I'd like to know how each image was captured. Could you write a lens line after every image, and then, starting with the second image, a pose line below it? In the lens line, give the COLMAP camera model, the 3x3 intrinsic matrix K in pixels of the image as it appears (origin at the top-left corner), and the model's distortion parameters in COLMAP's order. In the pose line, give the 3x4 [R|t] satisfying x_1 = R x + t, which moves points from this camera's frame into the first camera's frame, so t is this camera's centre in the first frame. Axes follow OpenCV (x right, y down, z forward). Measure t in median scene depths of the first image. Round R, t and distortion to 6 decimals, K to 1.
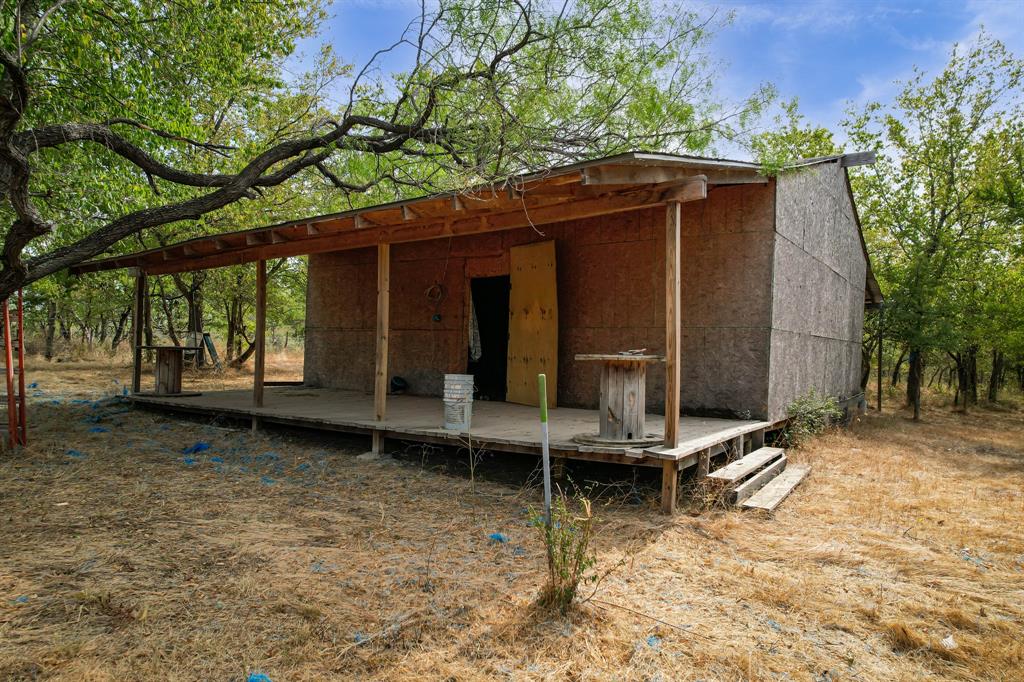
lens RADIAL K [[630.4, 0, 512.0], [0, 630.4, 341.0], [0, 0, 1]] dist [-0.063900, 0.059460]
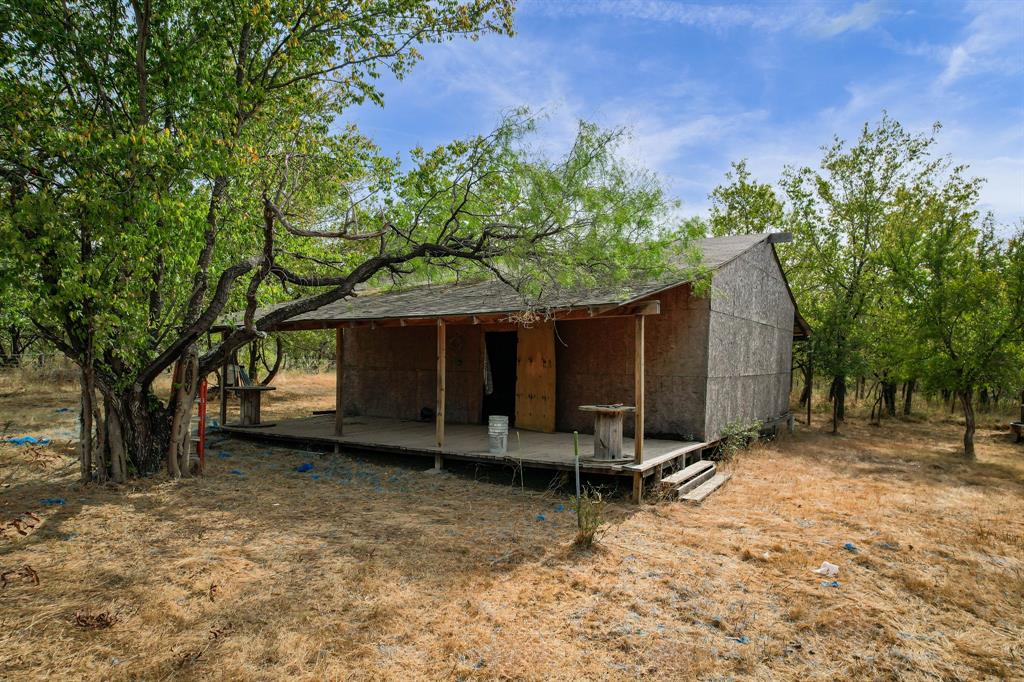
lens RADIAL K [[653.4, 0, 511.9], [0, 653.4, 359.1], [0, 0, 1]] dist [-0.038482, -0.000179]
pose [[0.998258, -0.006303, 0.058655, -0.133629], [0.005010, 0.999742, 0.022158, -0.109401], [-0.058780, -0.021826, 0.998032, -0.516003]]
